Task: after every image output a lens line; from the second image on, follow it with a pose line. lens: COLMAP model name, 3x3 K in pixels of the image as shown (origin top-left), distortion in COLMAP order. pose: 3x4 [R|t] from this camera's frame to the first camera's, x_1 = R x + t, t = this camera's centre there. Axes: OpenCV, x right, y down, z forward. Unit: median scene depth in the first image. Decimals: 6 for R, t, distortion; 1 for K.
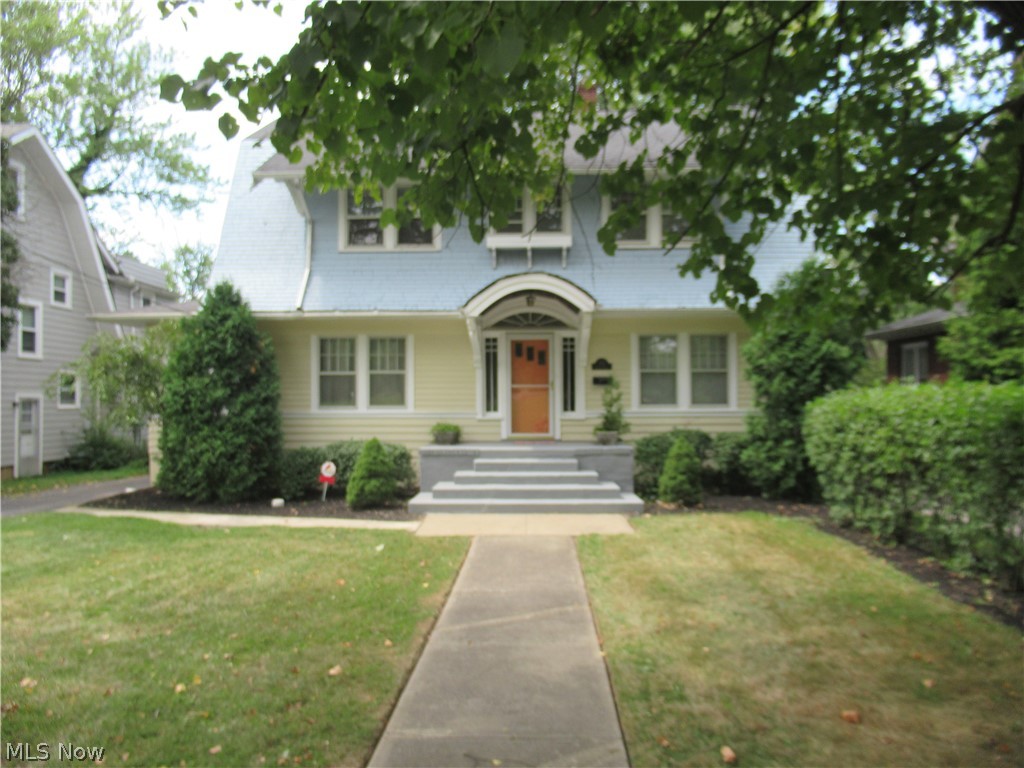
lens RADIAL K [[760.8, 0, 512.4], [0, 760.8, 386.4], [0, 0, 1]] dist [-0.011207, 0.003598]
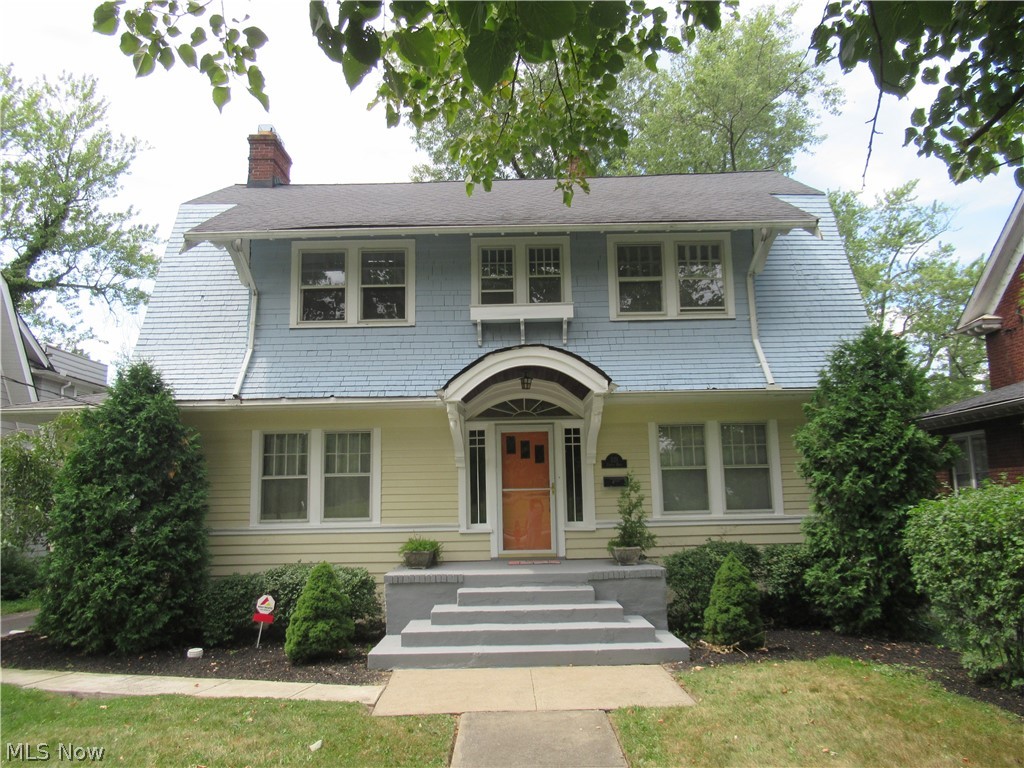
lens RADIAL K [[760.8, 0, 513.7], [0, 760.8, 381.0], [0, 0, 1]] dist [-0.011207, 0.003598]
pose [[0.999419, -0.011789, 0.031970, -0.014589], [0.016208, 0.989780, -0.141677, -0.000655], [-0.029973, 0.142113, 0.989397, 0.200805]]
